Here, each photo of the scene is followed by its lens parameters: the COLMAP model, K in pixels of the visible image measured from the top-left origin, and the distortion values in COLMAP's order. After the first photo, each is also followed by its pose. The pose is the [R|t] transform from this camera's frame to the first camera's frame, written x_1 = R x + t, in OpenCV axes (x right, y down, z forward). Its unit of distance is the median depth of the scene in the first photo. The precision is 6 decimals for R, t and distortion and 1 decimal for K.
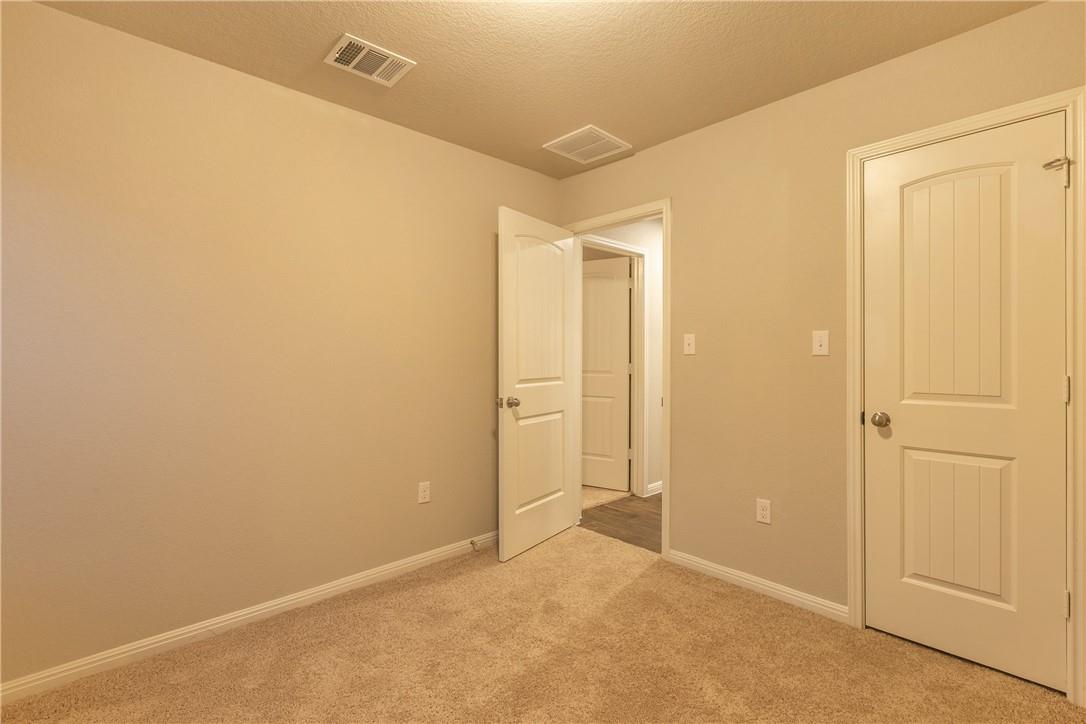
lens RADIAL K [[494.0, 0, 545.8], [0, 494.0, 361.5], [0, 0, 1]] dist [0.003603, -0.000597]
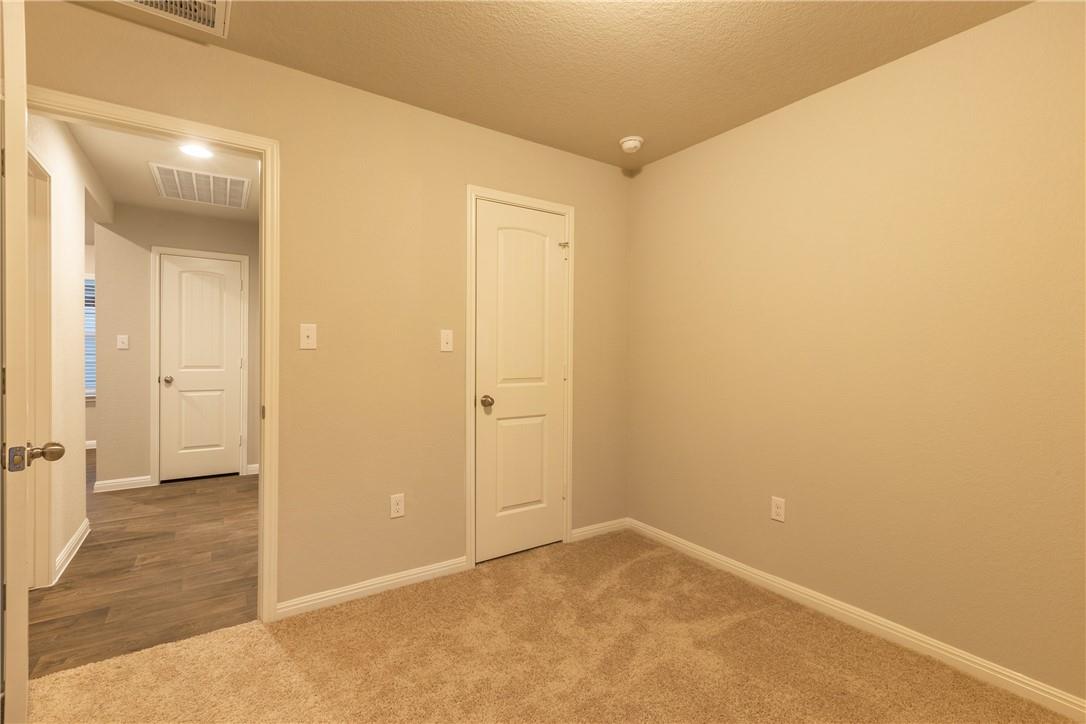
lens RADIAL K [[494.0, 0, 543.2], [0, 494.0, 359.0], [0, 0, 1]] dist [0.003603, -0.000597]
pose [[0.145390, -0.014068, 0.989274, -0.554985], [-0.002516, 0.999890, 0.014588, -0.012772], [-0.989371, -0.004610, 0.145339, 0.614436]]
